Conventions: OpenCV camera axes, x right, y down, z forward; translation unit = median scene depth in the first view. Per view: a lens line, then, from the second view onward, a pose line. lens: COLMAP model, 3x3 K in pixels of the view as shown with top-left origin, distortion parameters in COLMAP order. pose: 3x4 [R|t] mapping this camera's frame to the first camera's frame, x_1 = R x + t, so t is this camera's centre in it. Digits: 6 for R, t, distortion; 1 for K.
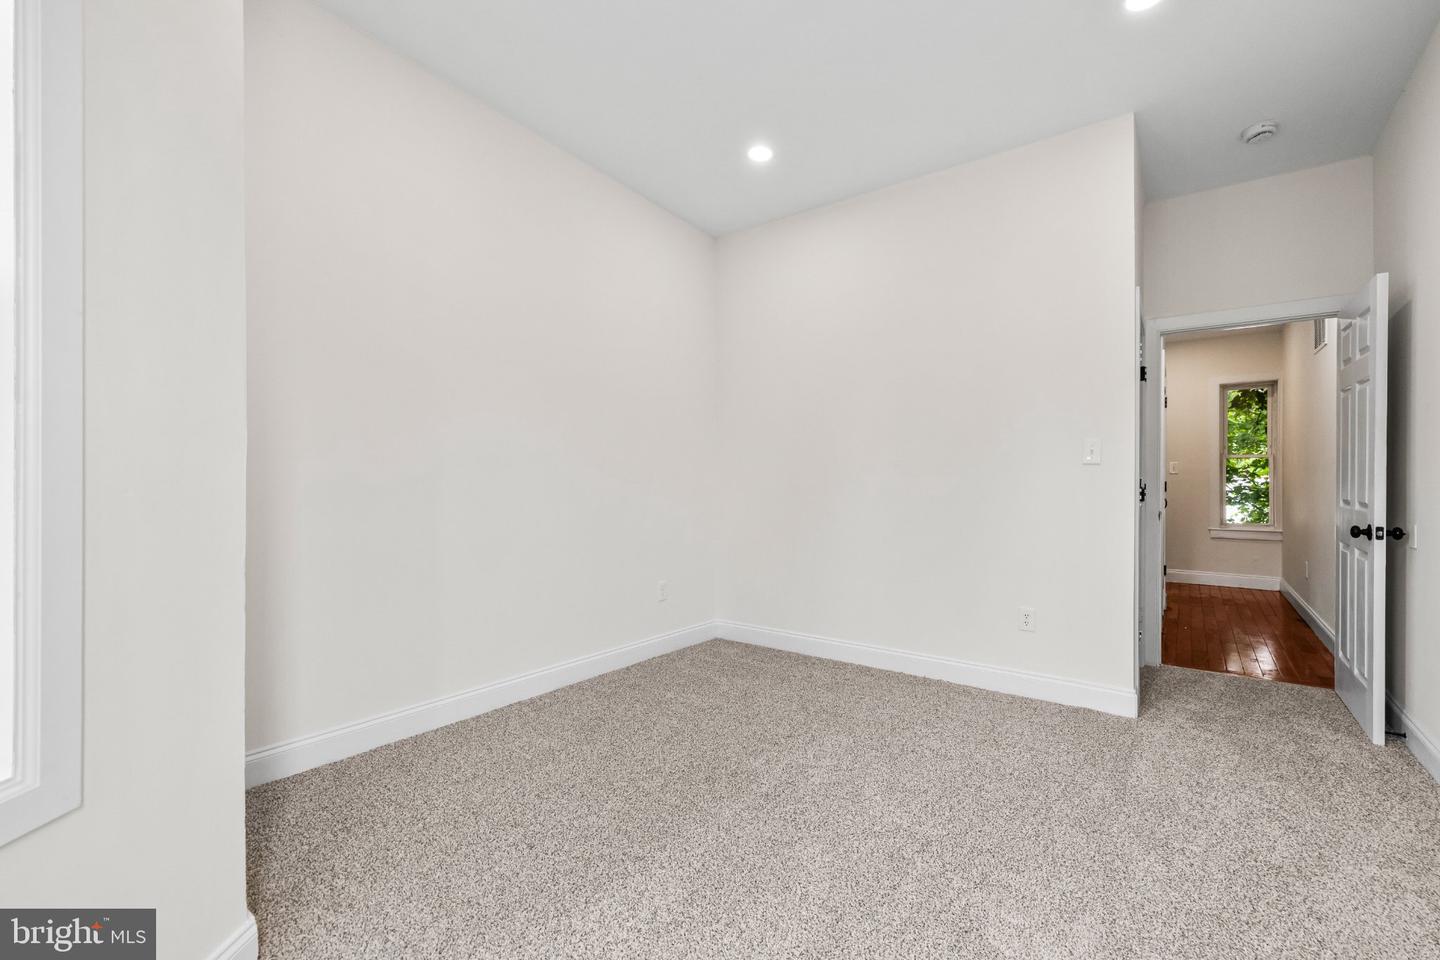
lens RADIAL K [[598.9, 0, 723.0], [0, 598.9, 483.4], [0, 0, 1]] dist [0.004281, -0.000248]
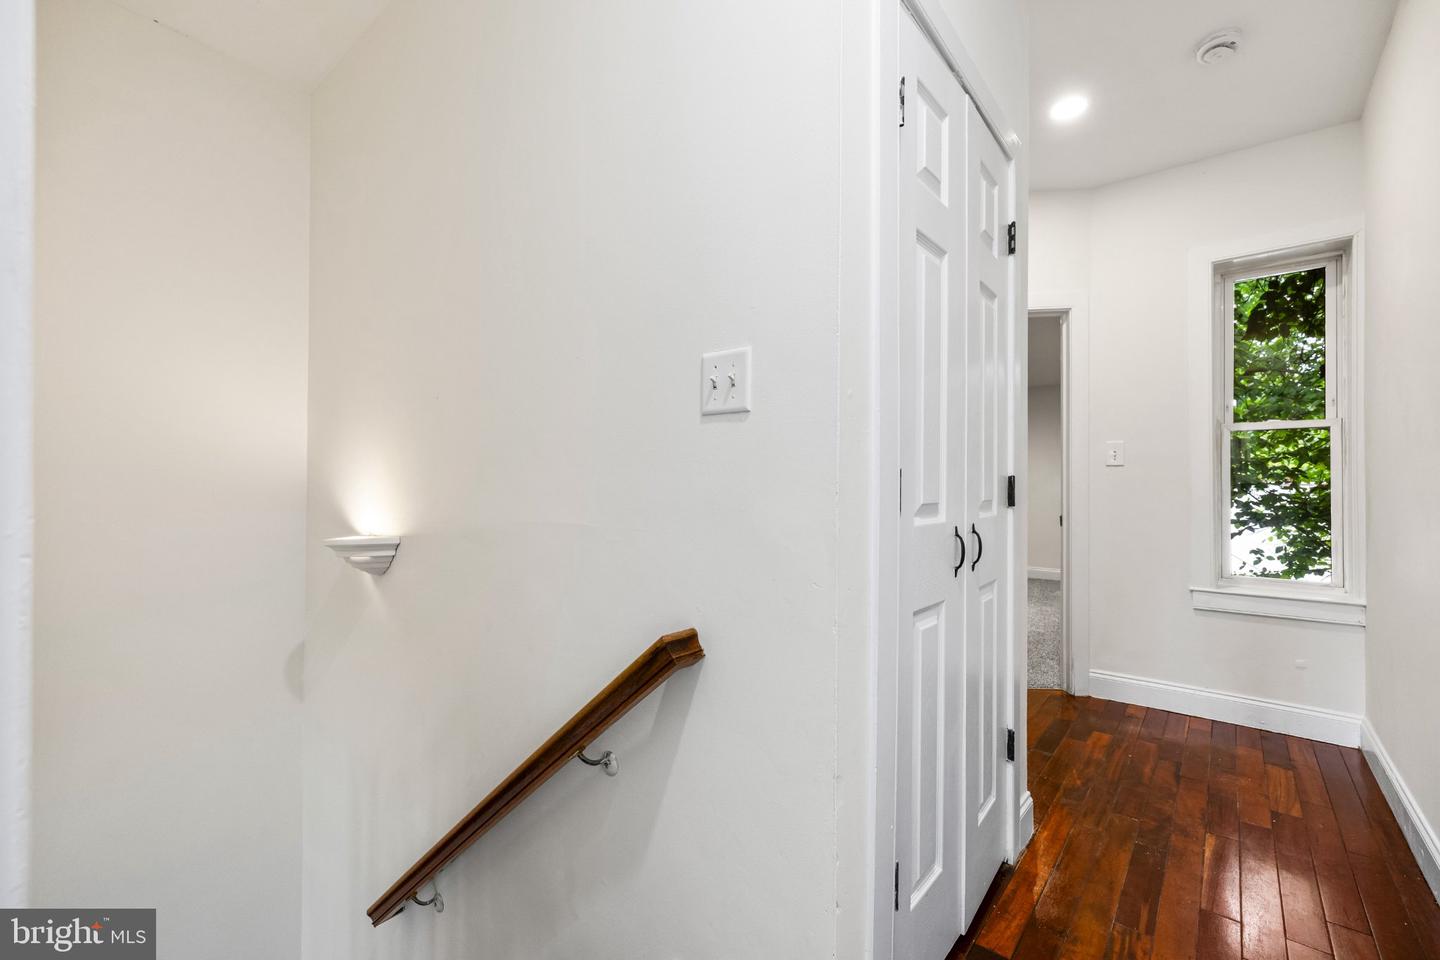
lens RADIAL K [[598.9, 0, 716.4], [0, 598.9, 479.0], [0, 0, 1]] dist [0.004281, -0.000248]
pose [[0.998784, 0.007453, -0.048728, 0.384190], [-0.008184, 0.999856, -0.014834, 0.002691], [0.048611, 0.015215, 0.998702, 0.429857]]
